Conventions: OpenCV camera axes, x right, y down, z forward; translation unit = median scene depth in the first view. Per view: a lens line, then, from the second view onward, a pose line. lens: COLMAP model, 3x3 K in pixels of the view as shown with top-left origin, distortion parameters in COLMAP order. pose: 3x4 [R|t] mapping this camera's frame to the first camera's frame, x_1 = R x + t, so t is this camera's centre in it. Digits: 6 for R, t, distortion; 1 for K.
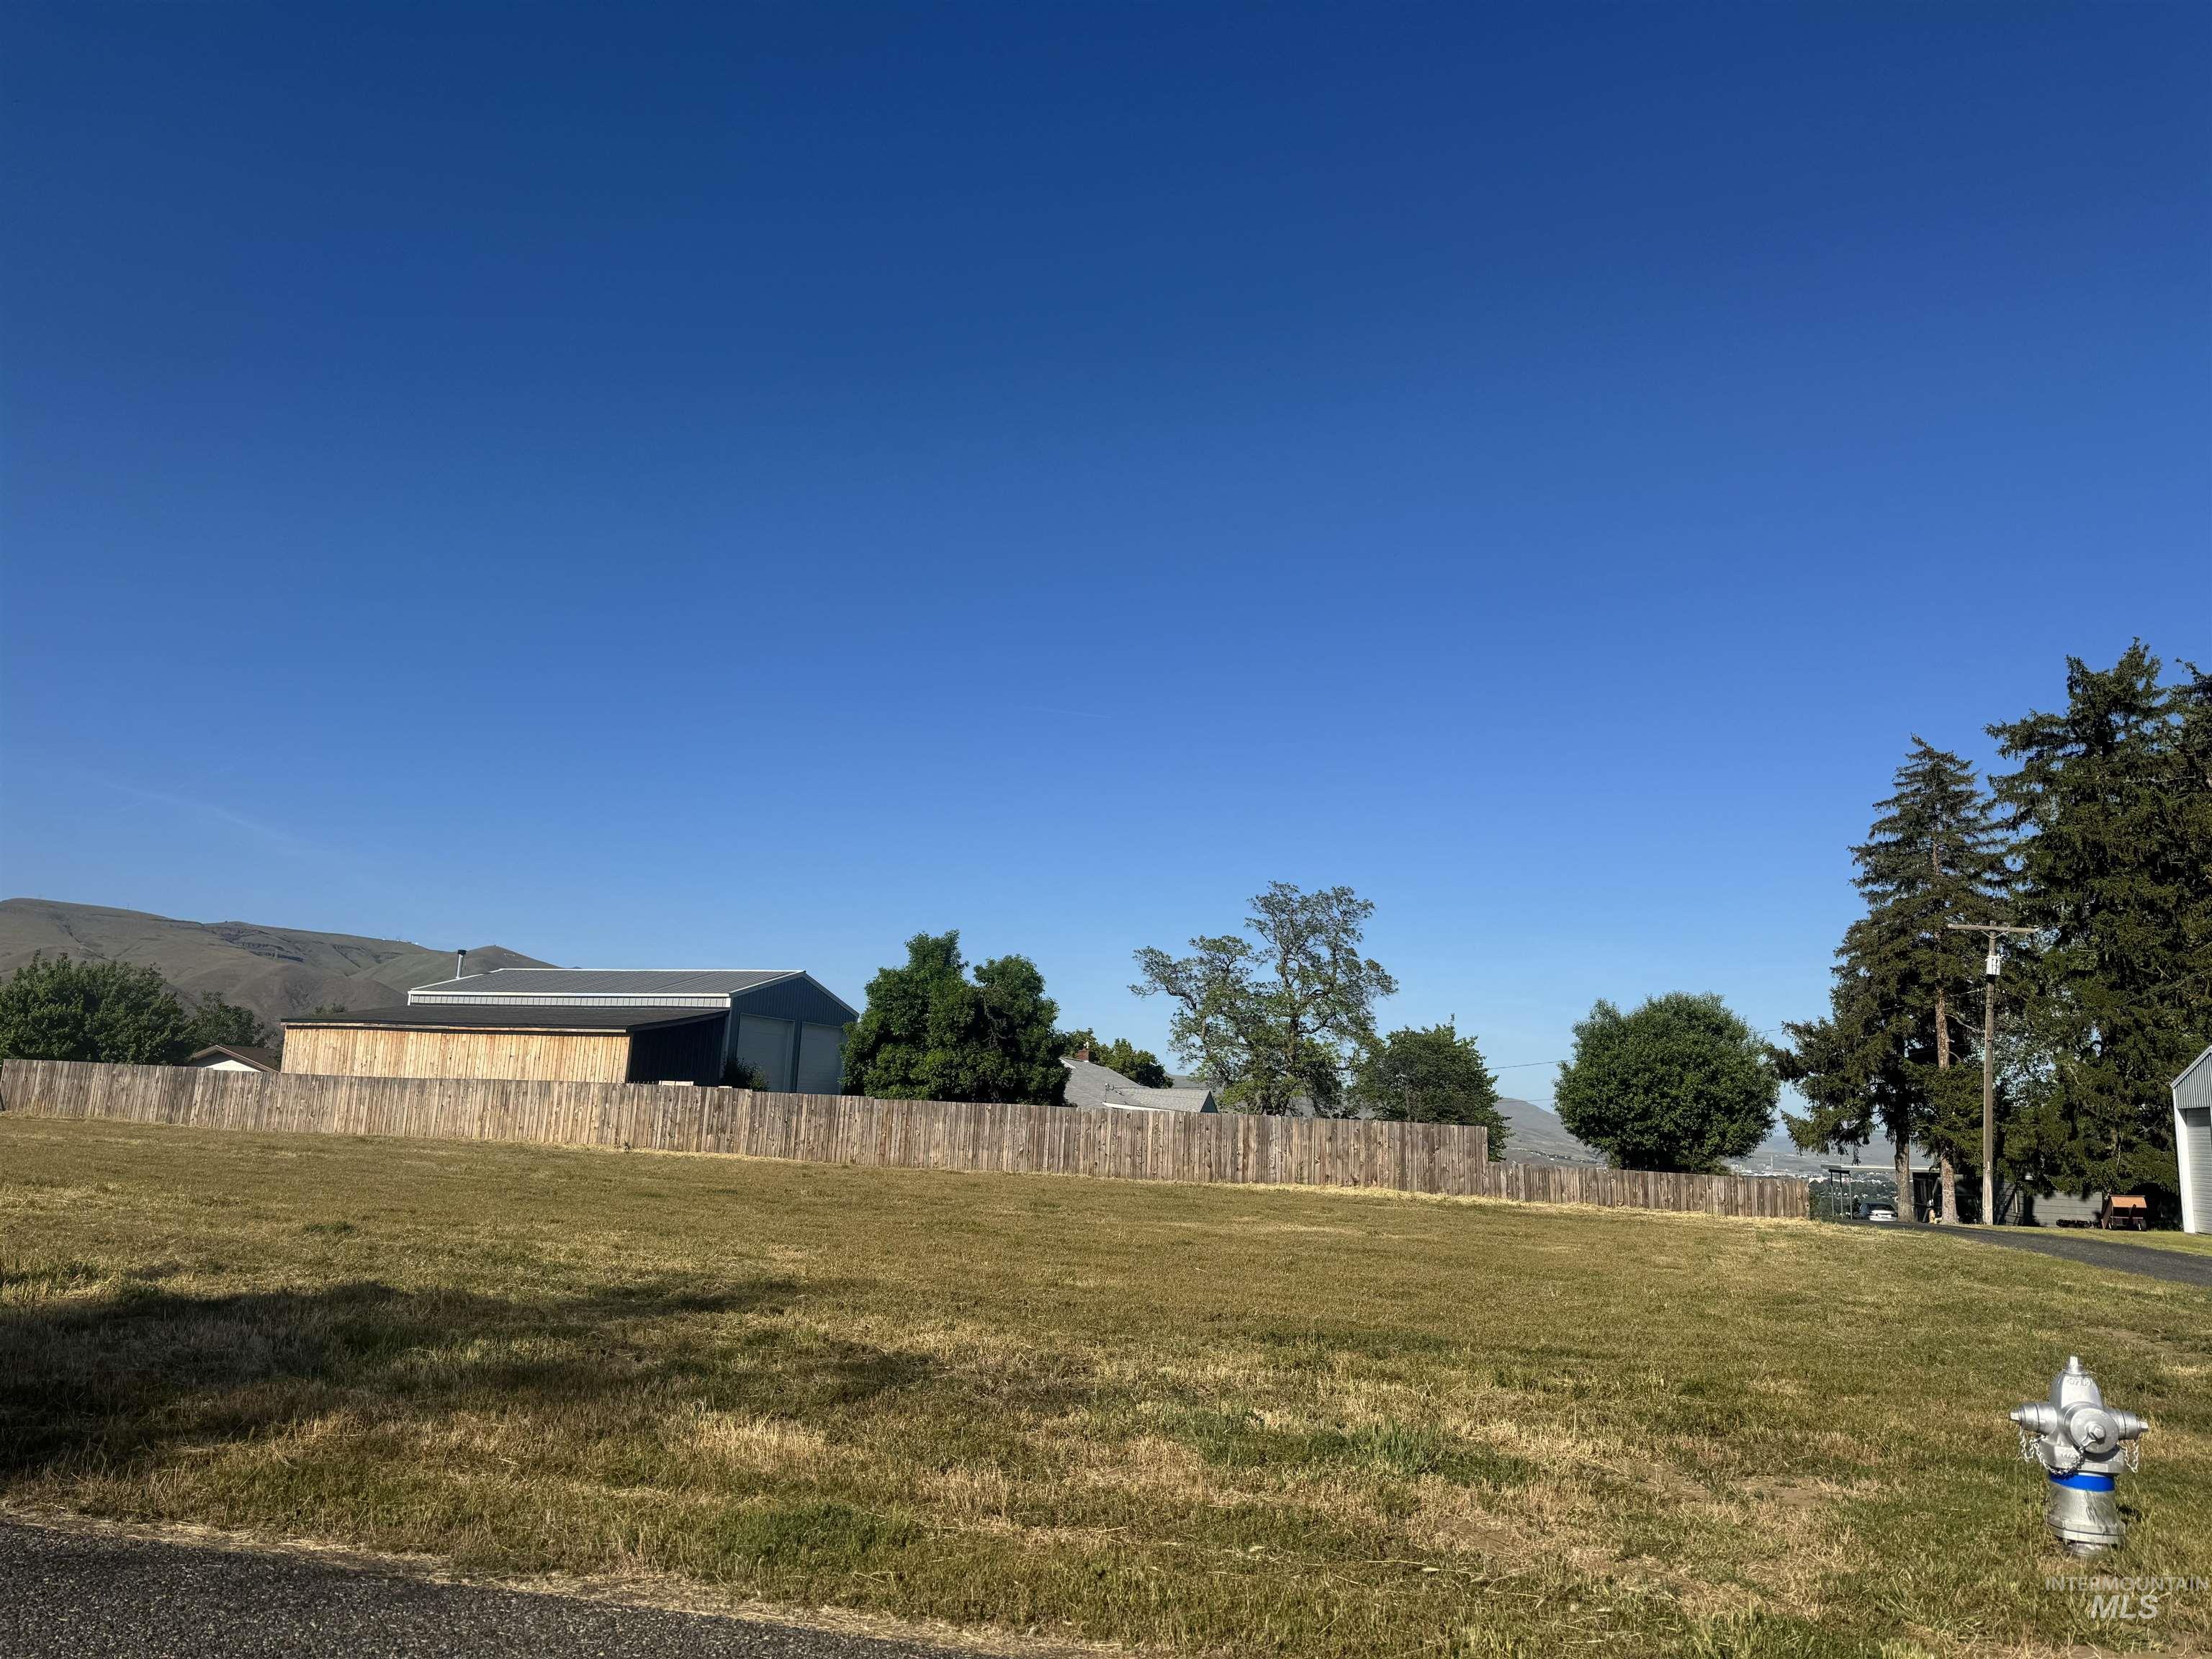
lens RADIAL K [[1557.0, 0, 1114.5], [0, 1557.0, 812.2], [0, 0, 1]] dist [0.071109, -0.090143]
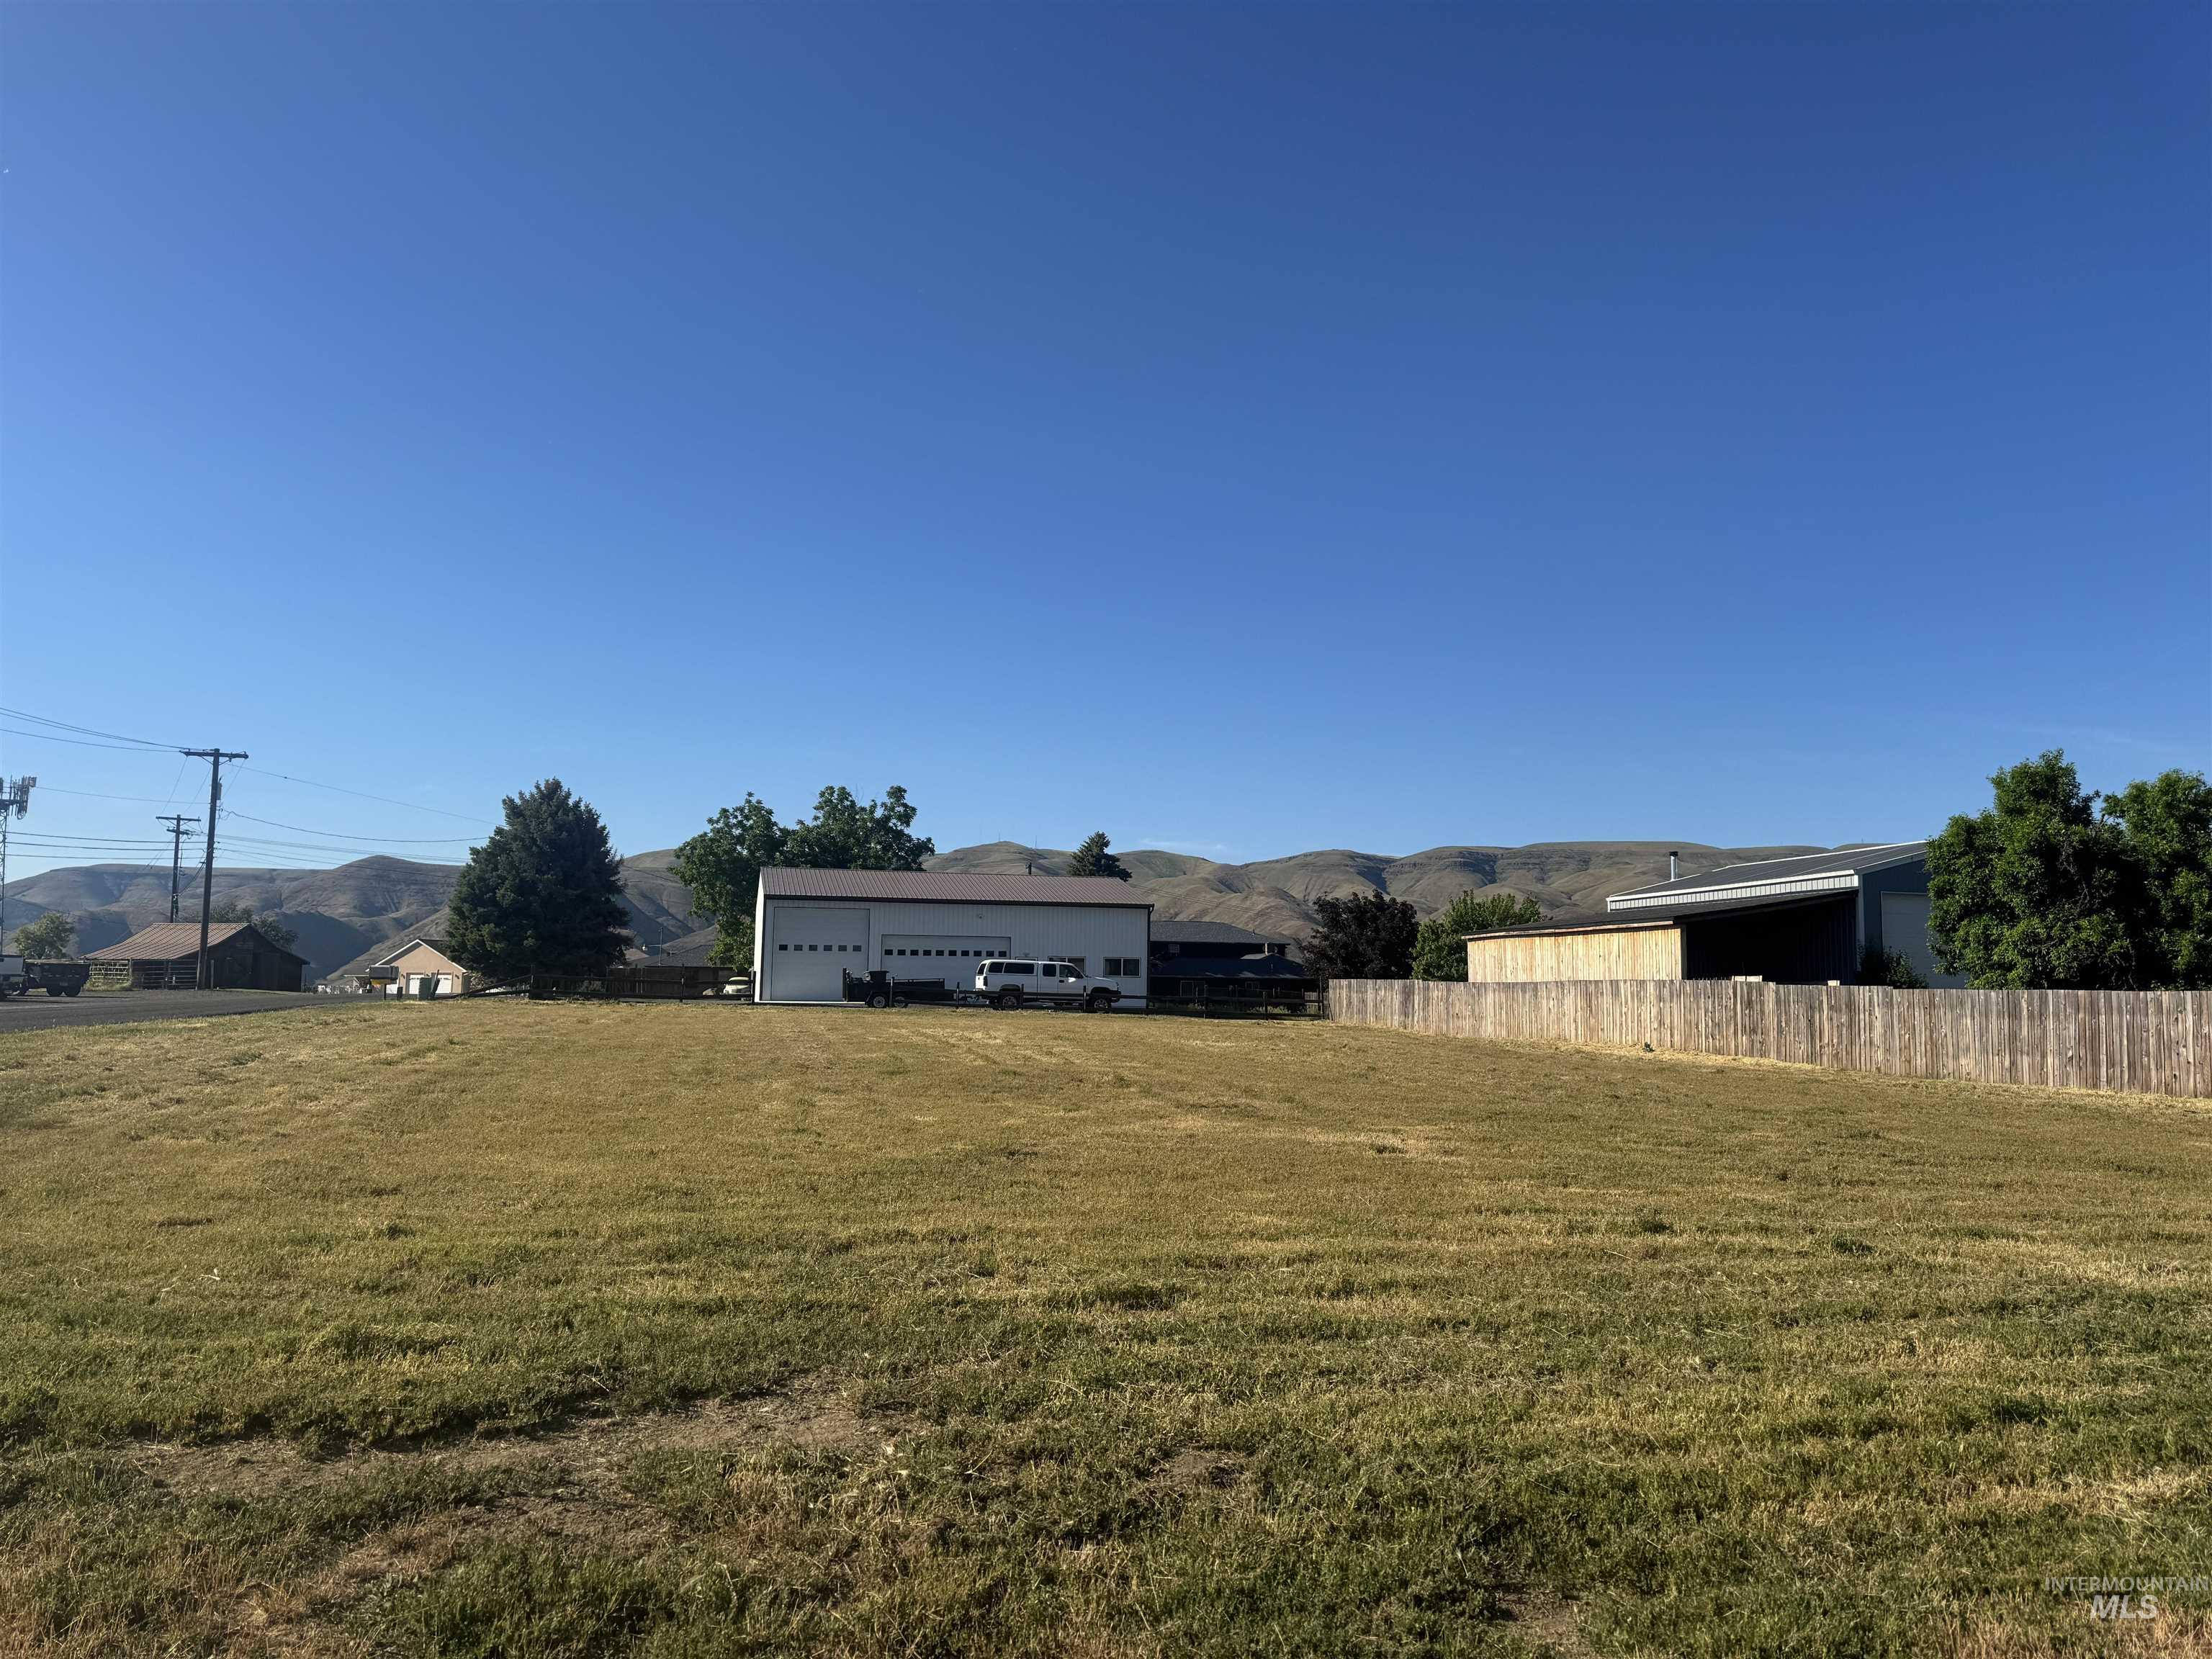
lens RADIAL K [[1557.0, 0, 1107.1], [0, 1557.0, 829.7], [0, 0, 1]] dist [0.071109, -0.090143]
pose [[0.486019, -0.124916, -0.864975, 0.316155], [0.174824, 0.983624, -0.043819, 0.069862], [0.856284, -0.129921, 0.499898, 0.280833]]
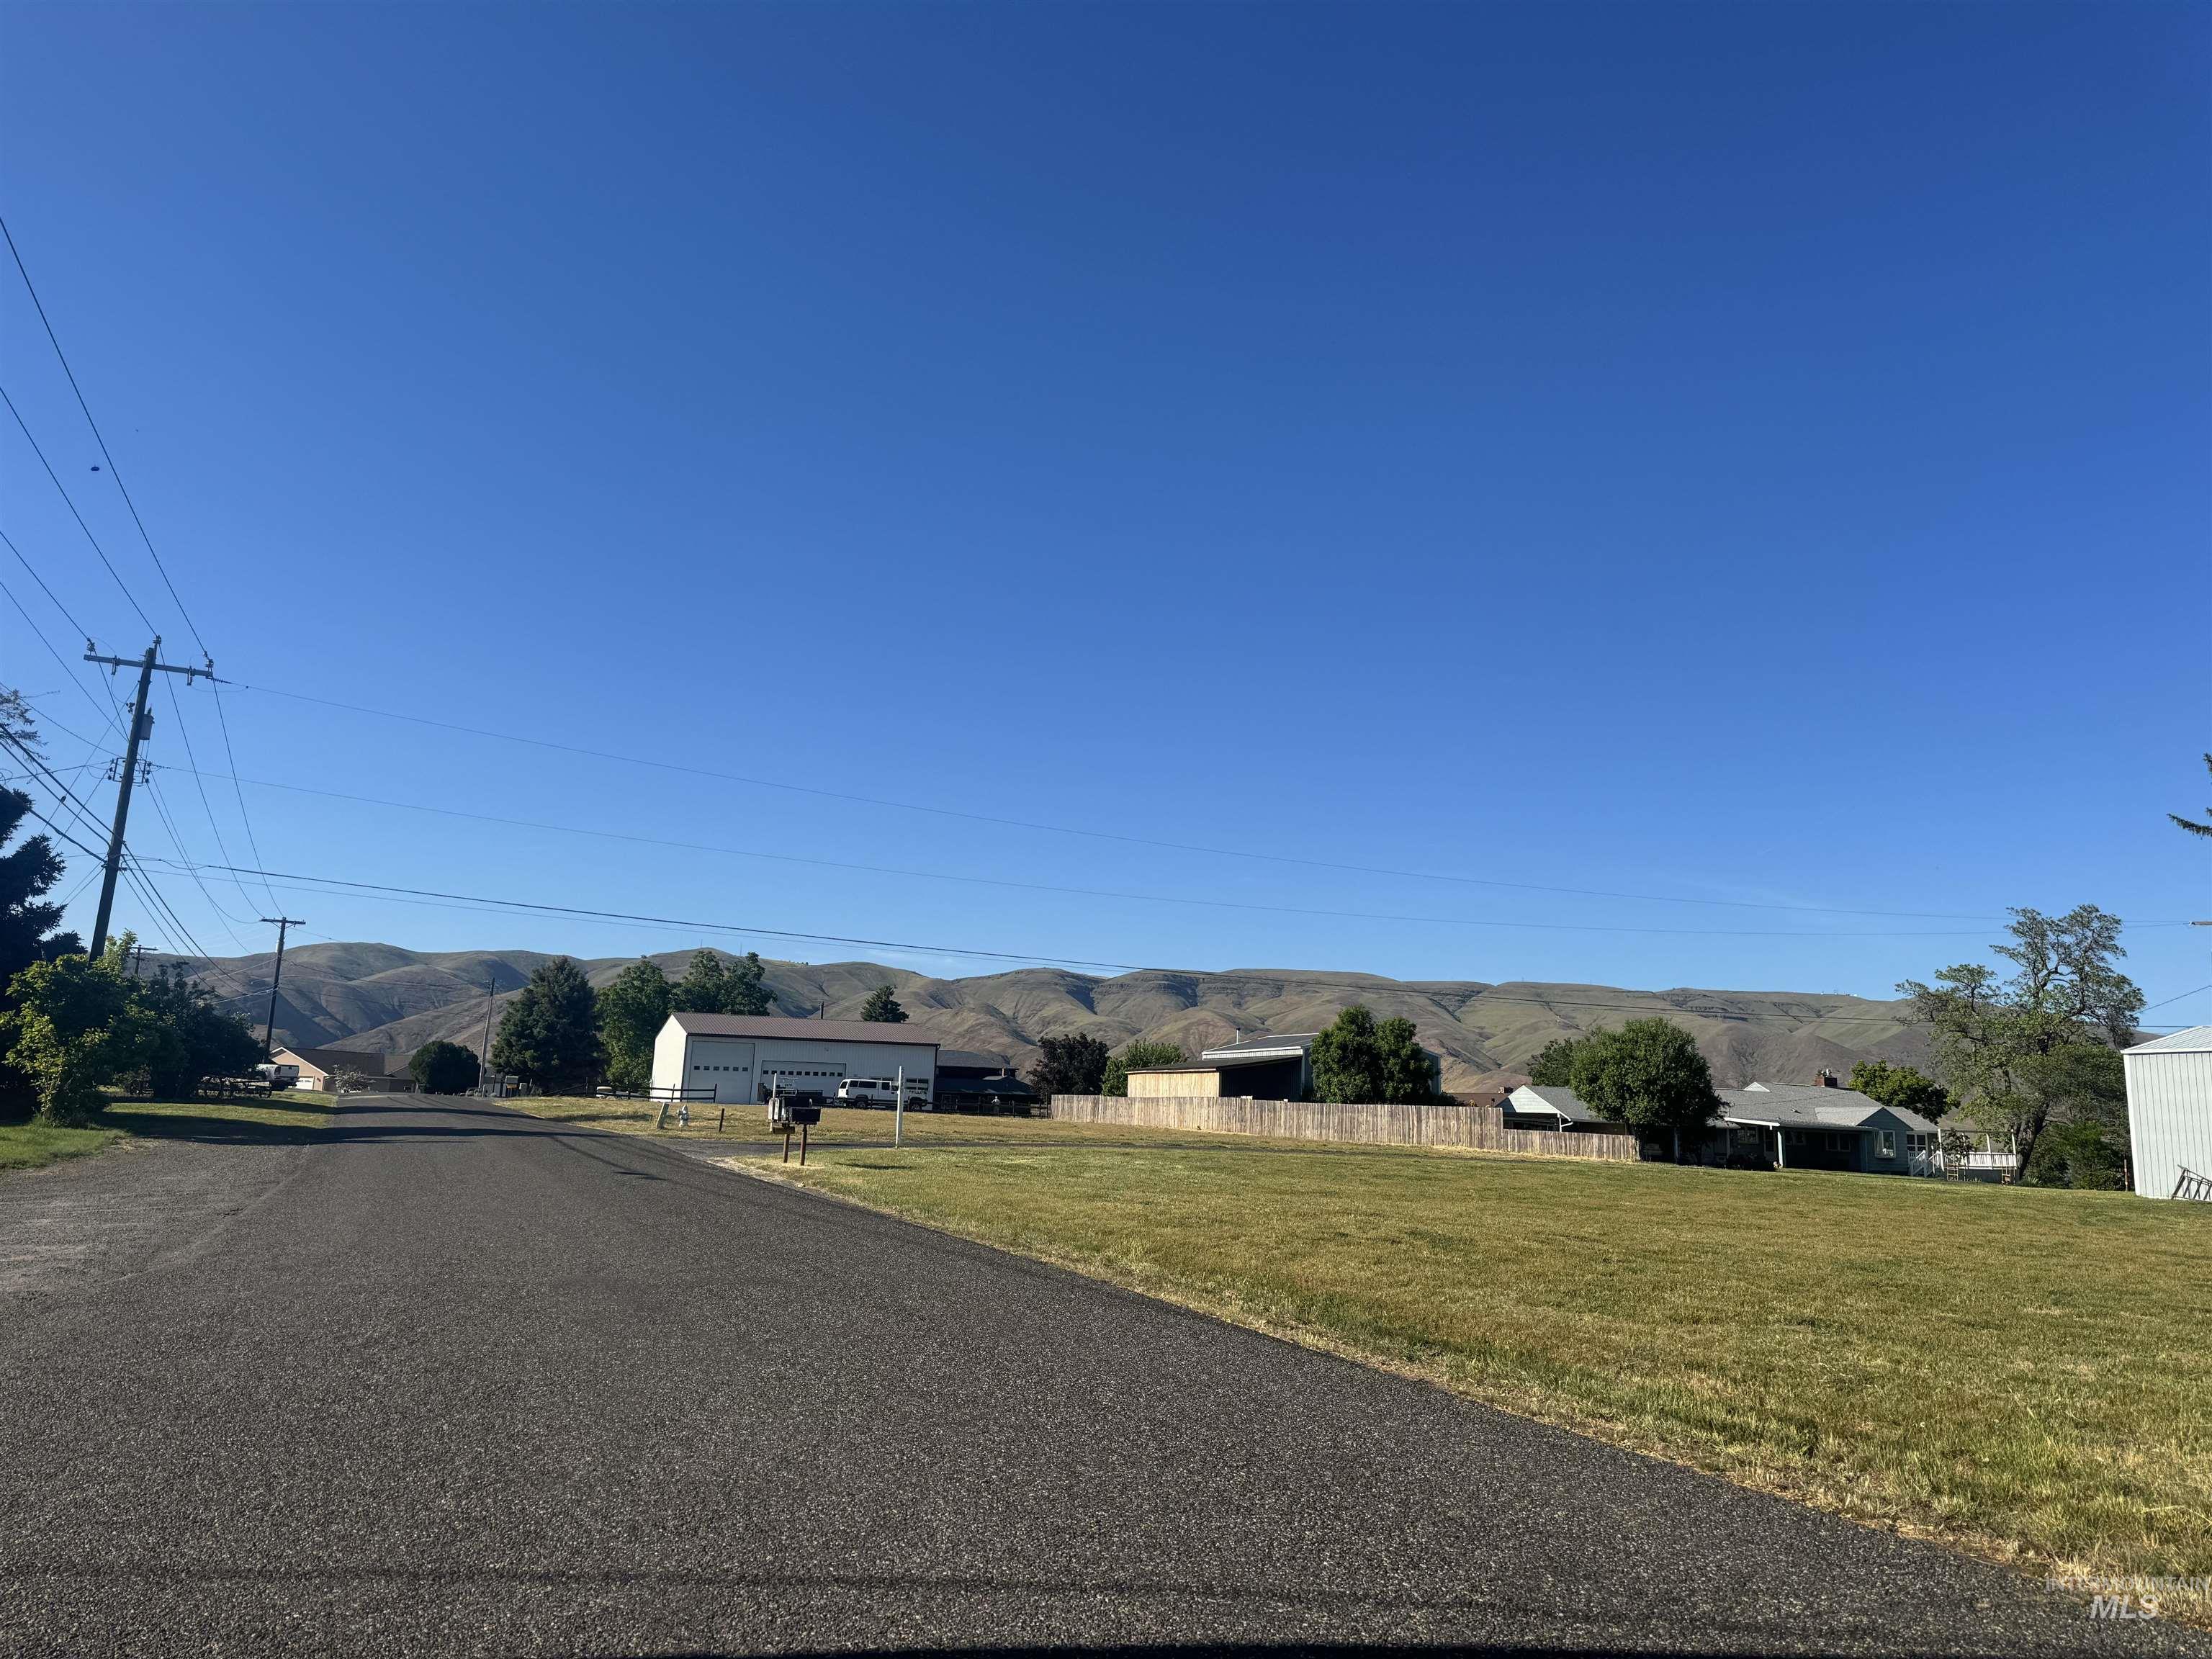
lens RADIAL K [[1557.5, 0, 1125.0], [0, 1557.5, 823.4], [0, 0, 1]] dist [0.081855, -0.028328]
pose [[0.650355, -0.158686, -0.742871, 1.075377], [0.139413, 0.986260, -0.088626, -0.003477], [0.746728, -0.045928, 0.663542, -0.327077]]
